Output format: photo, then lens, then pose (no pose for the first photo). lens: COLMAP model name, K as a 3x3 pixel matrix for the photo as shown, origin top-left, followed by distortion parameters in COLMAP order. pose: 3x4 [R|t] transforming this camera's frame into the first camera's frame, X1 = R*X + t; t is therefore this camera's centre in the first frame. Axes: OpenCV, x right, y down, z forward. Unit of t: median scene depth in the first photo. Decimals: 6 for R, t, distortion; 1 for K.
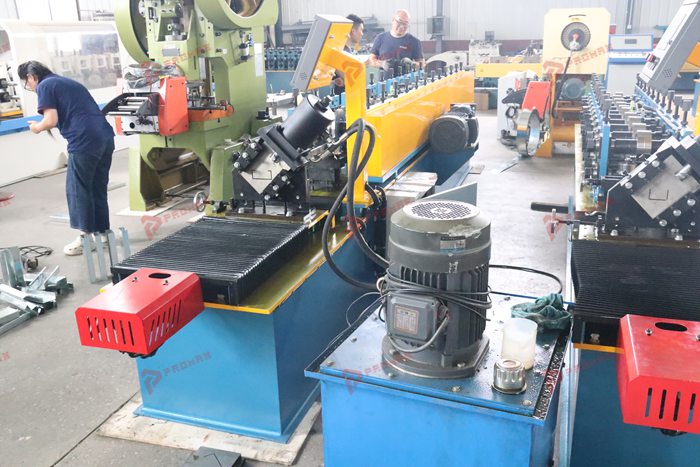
lens RADIAL K [[644.7, 0, 352.3], [0, 644.7, 234.7], [0, 0, 1]] dist [-0.086336, 0.000000]
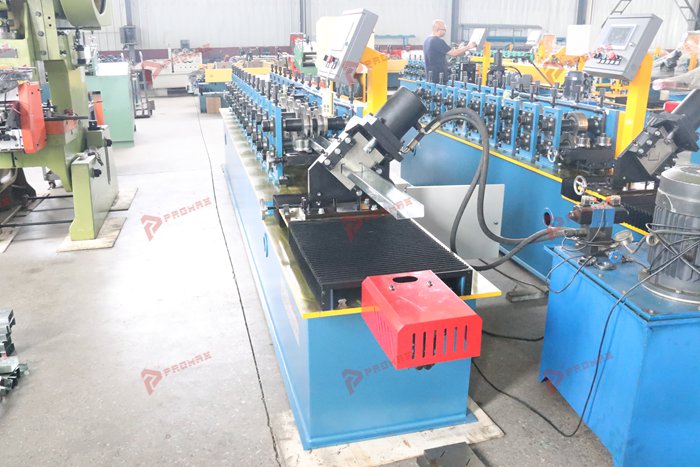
lens RADIAL K [[593.7, 0, 346.9], [0, 593.7, 237.8], [0, 0, 1]] dist [-0.106686, 0.008114]
pose [[0.838858, -0.149792, 0.523336, -0.328271], [0.142901, 0.988273, 0.053812, -0.022242], [-0.525259, 0.029644, 0.850426, 0.129288]]
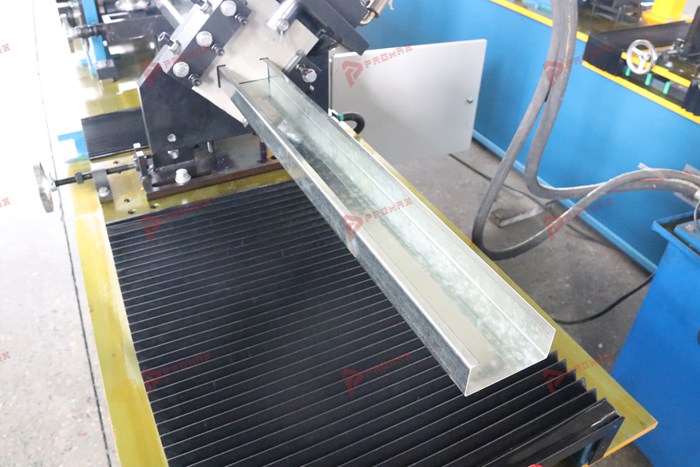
lens RADIAL K [[593.7, 0, 355.3], [0, 593.7, 232.6], [0, 0, 1]] dist [-0.106686, 0.008114]
pose [[0.703669, -0.383094, 0.598405, 0.559614], [0.178747, 0.910557, 0.372741, -0.299502], [-0.687676, -0.155323, 0.709208, 1.487144]]
